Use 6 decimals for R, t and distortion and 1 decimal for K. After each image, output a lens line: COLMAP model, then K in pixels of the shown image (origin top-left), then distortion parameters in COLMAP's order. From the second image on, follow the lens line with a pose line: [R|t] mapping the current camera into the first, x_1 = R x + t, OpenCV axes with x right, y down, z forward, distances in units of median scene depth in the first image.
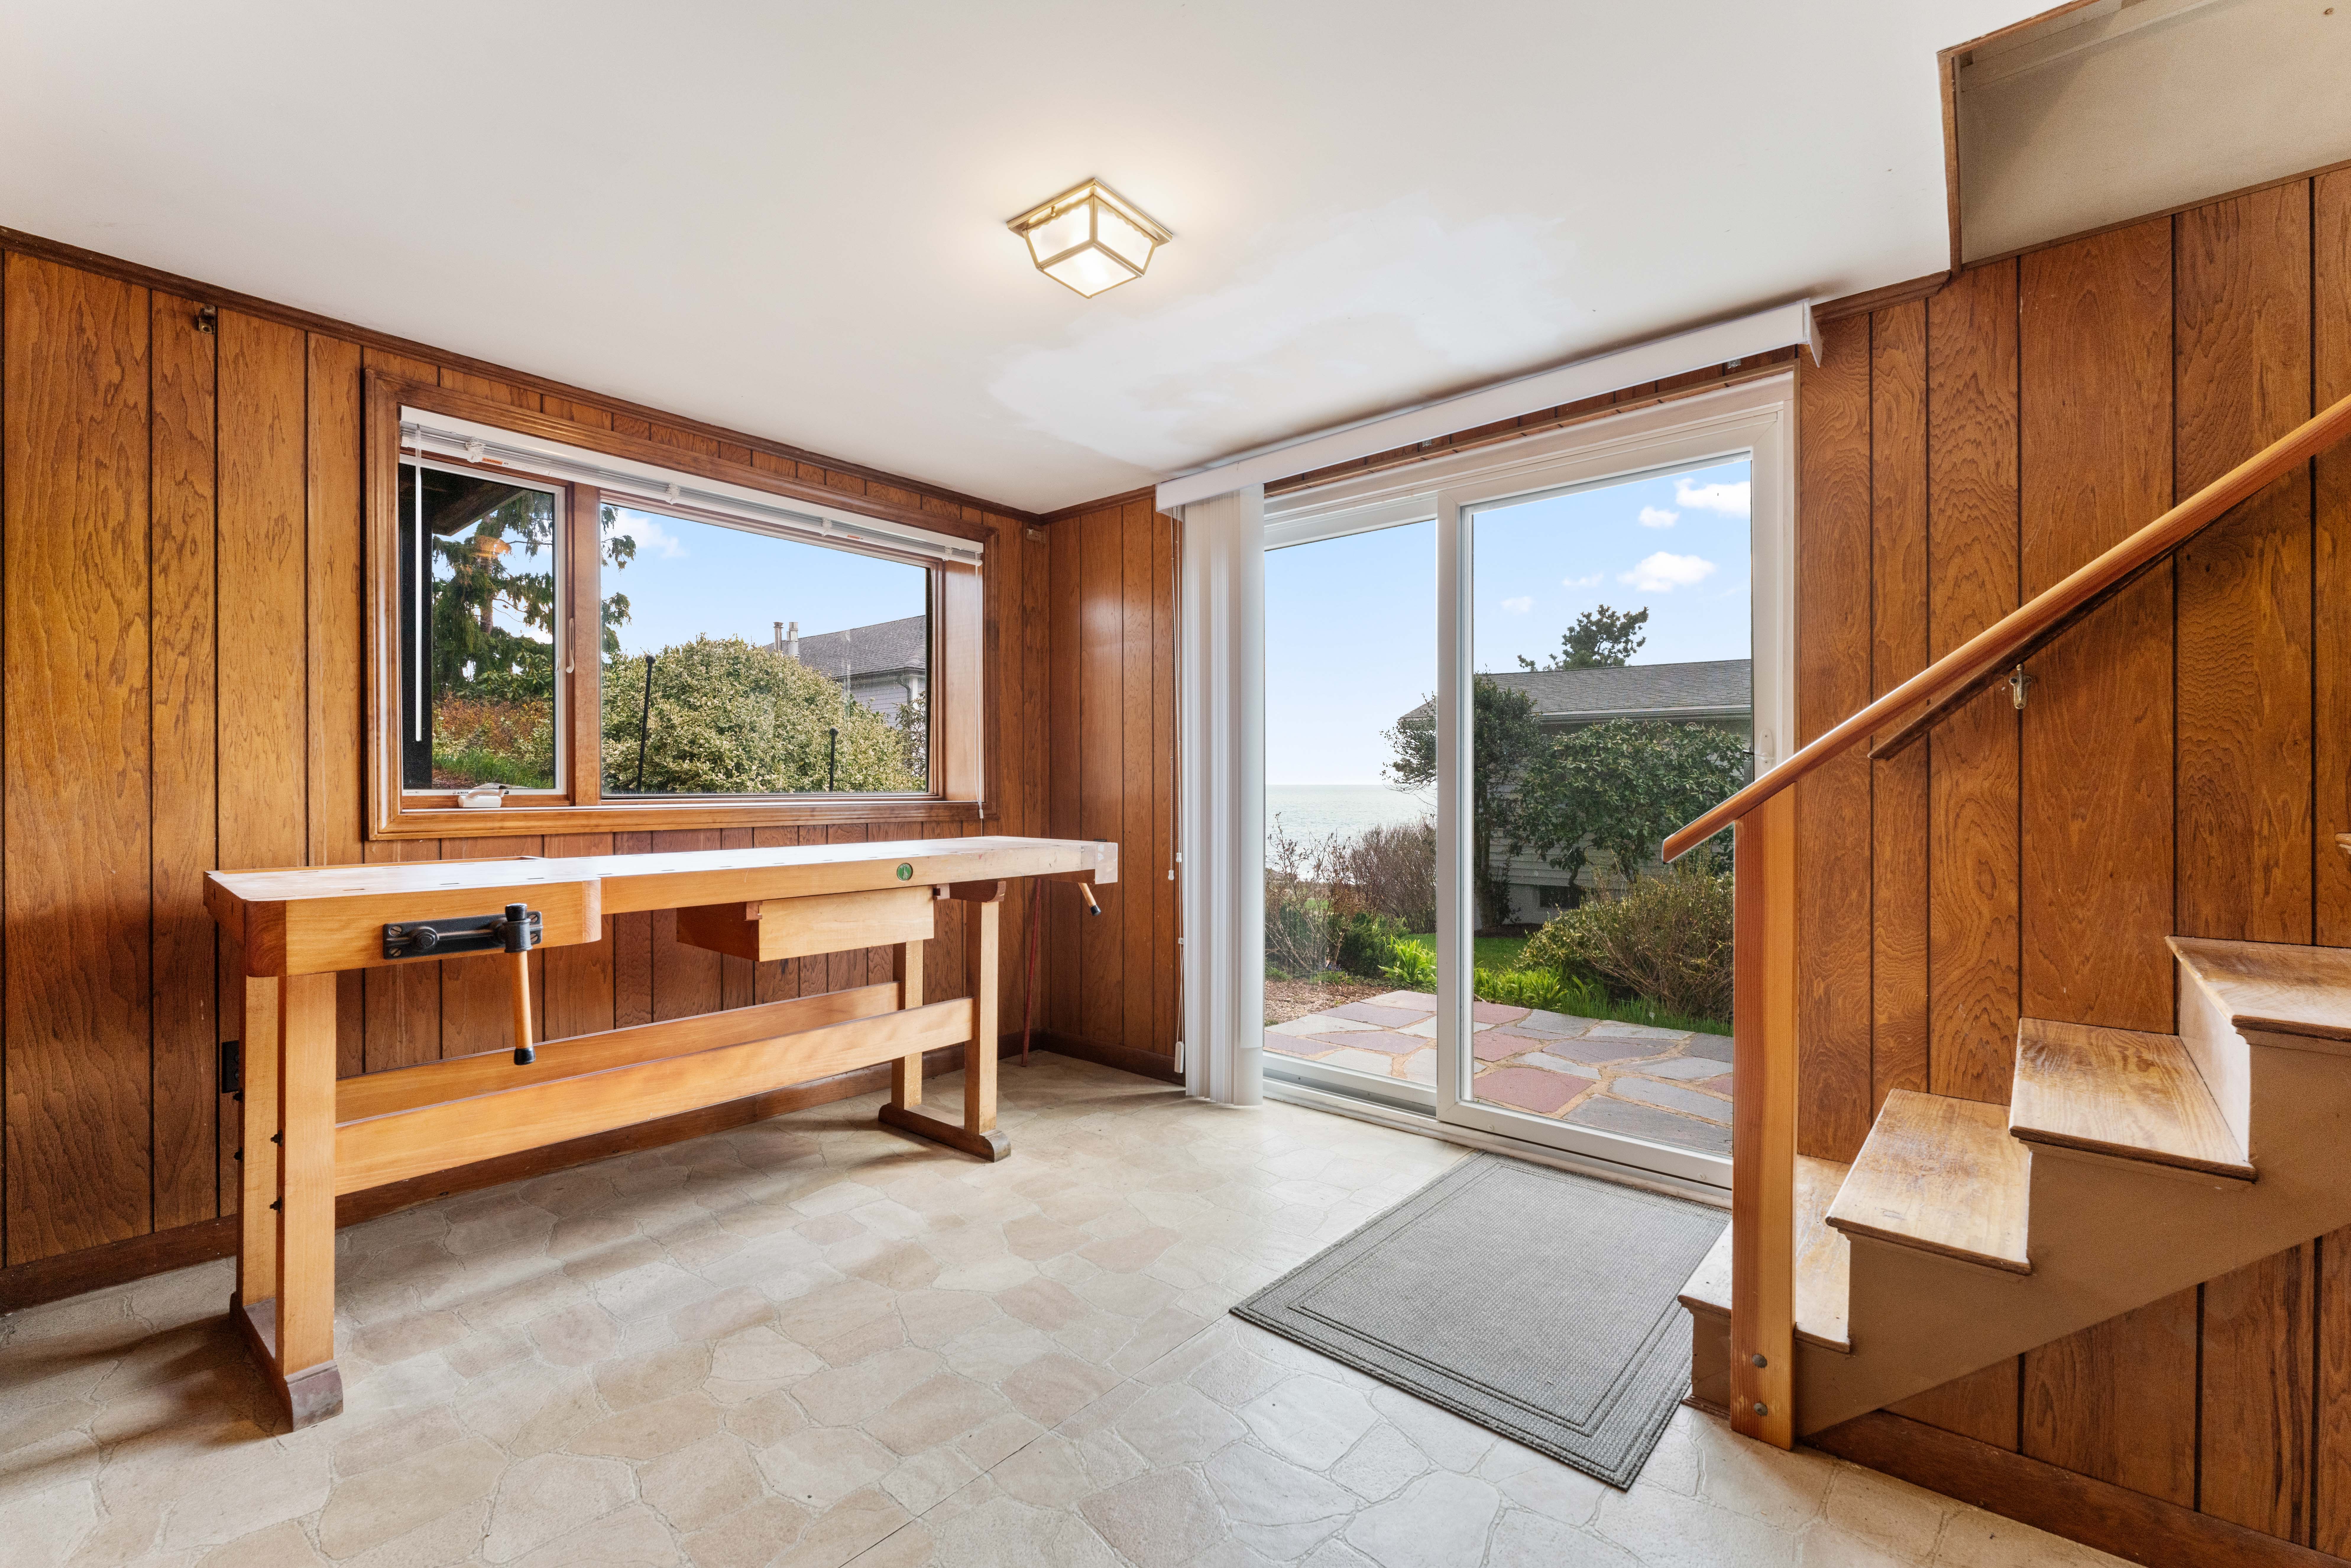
lens RADIAL K [[945.8, 0, 1174.3], [0, 945.8, 786.1], [0, 0, 1]] dist [0.000249, 0.000183]
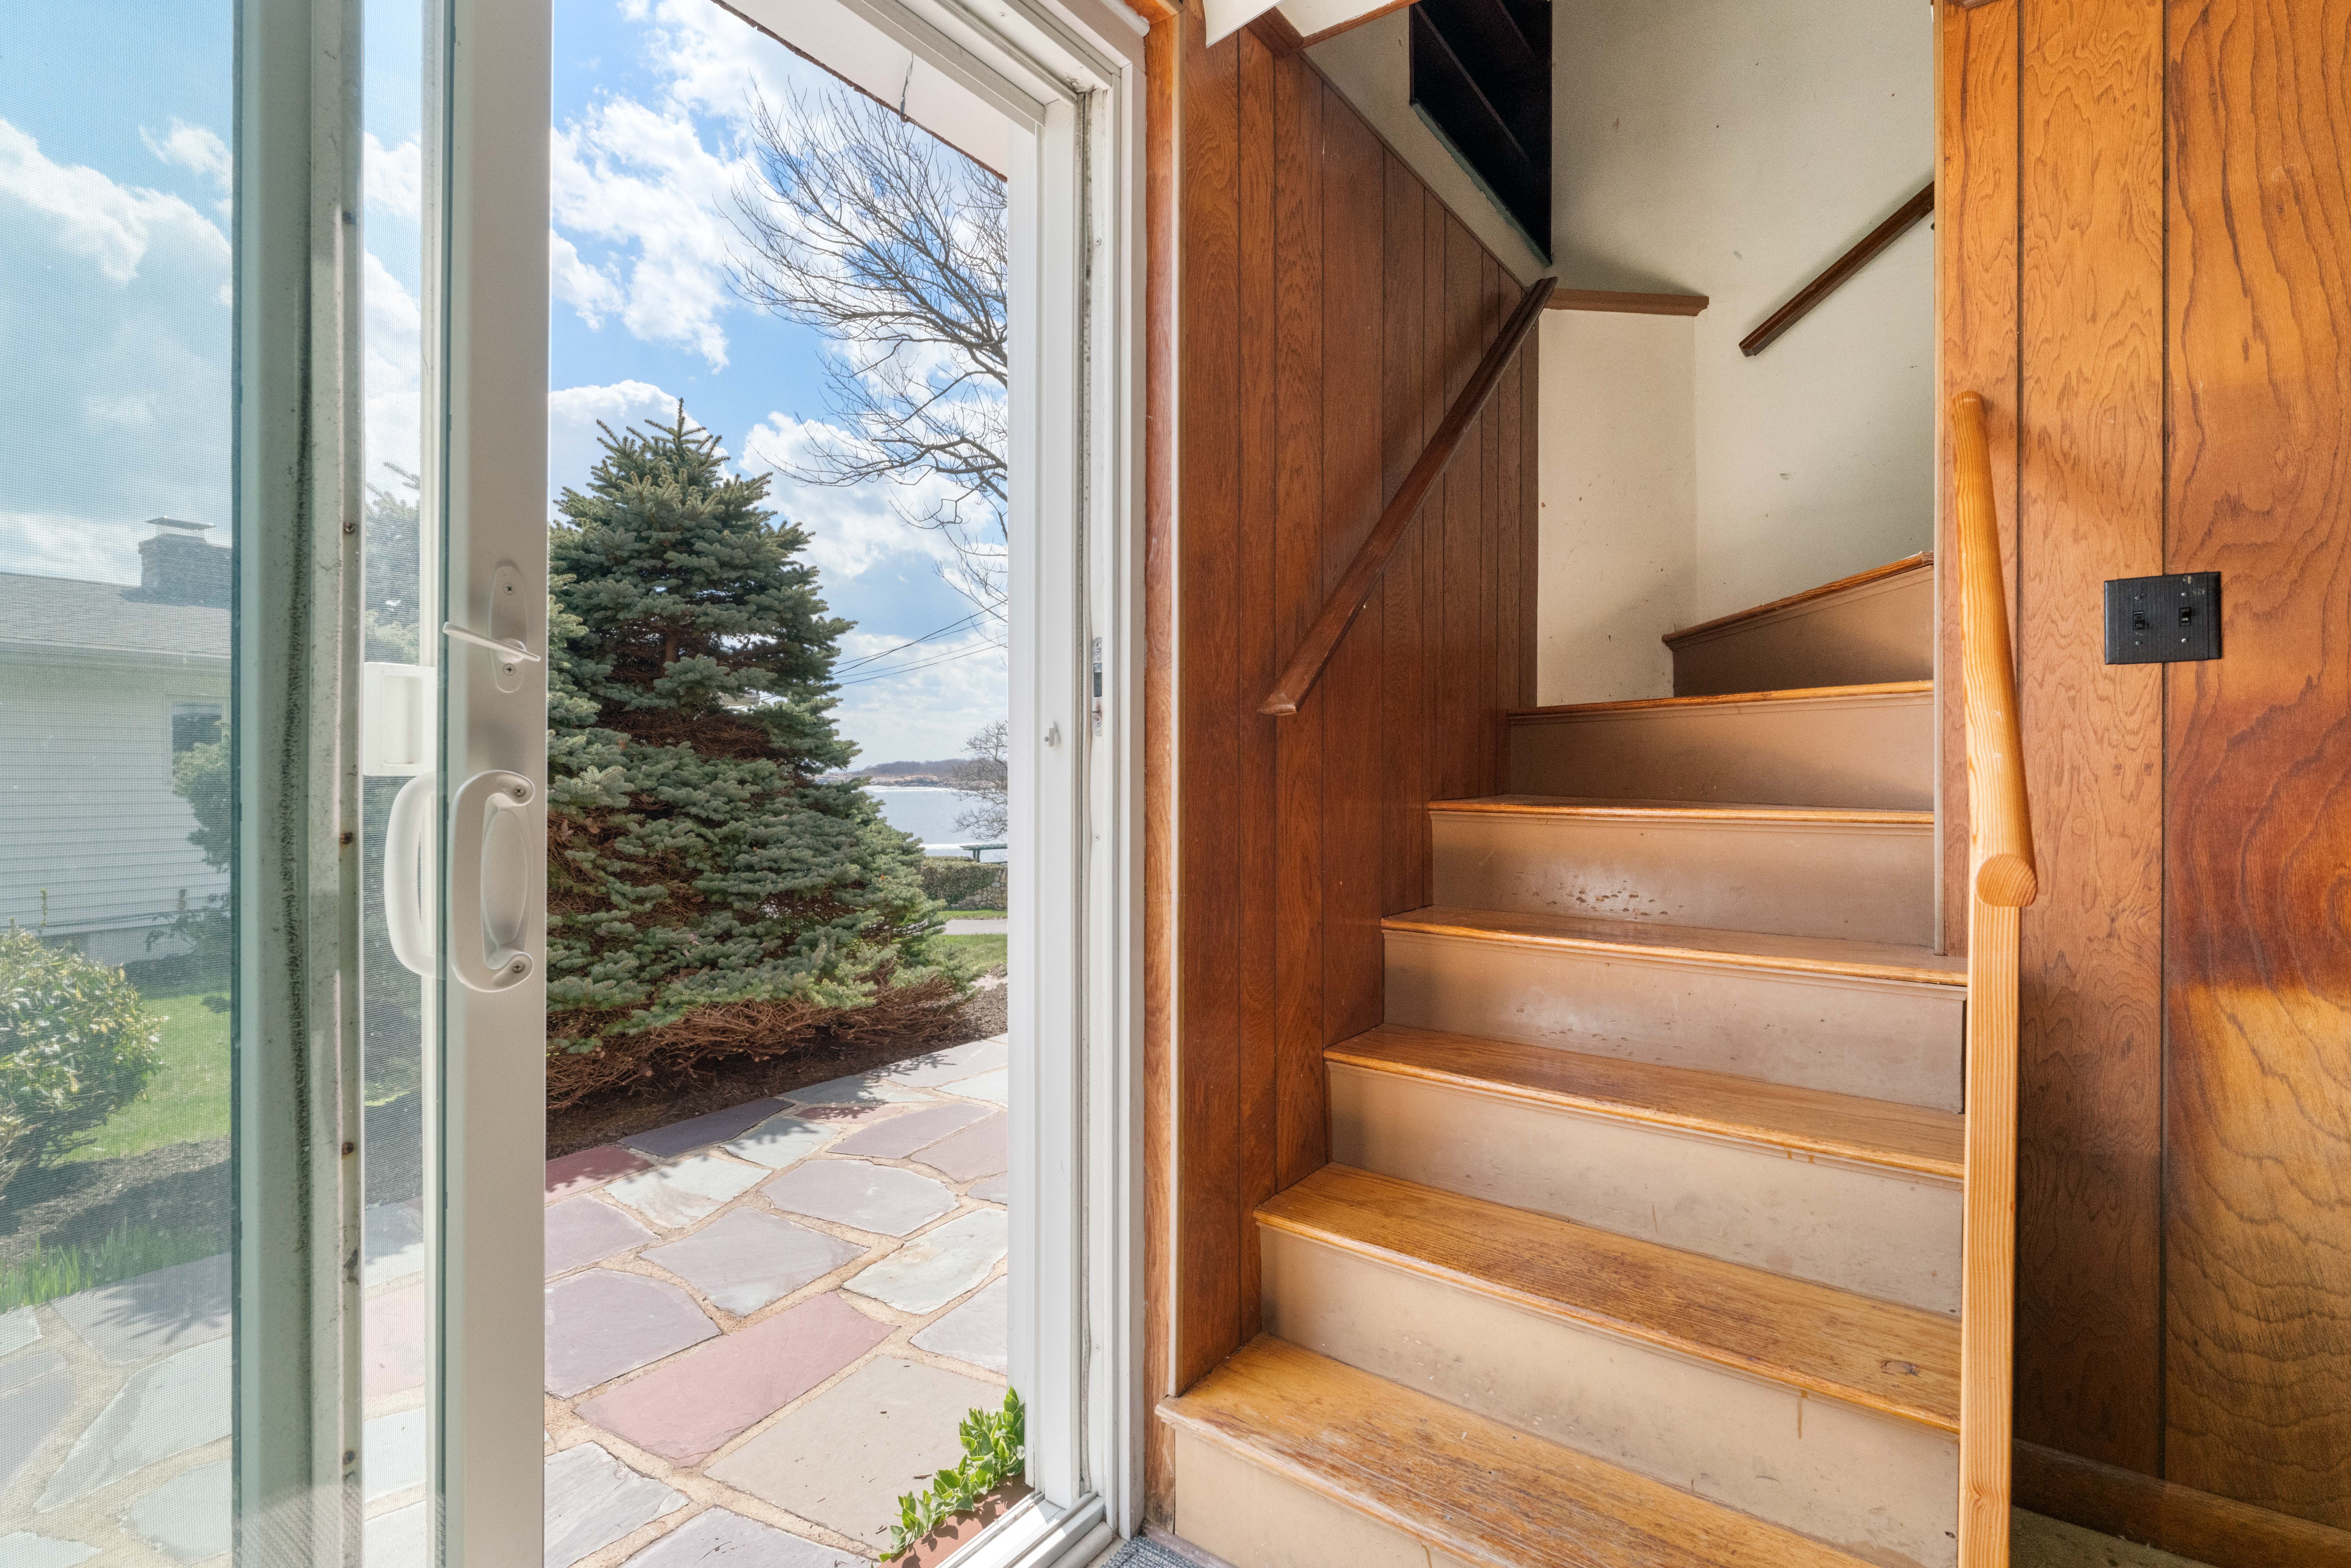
lens RADIAL K [[1076.4, 0, 1174.1], [0, 1076.4, 773.1], [0, 0, 1]] dist [-0.000596, 0.000046]
pose [[-0.061490, -0.001314, 0.998107, 0.007788], [0.001195, 0.999998, 0.001390, 0.013091], [-0.998107, 0.001278, -0.061488, 1.123579]]
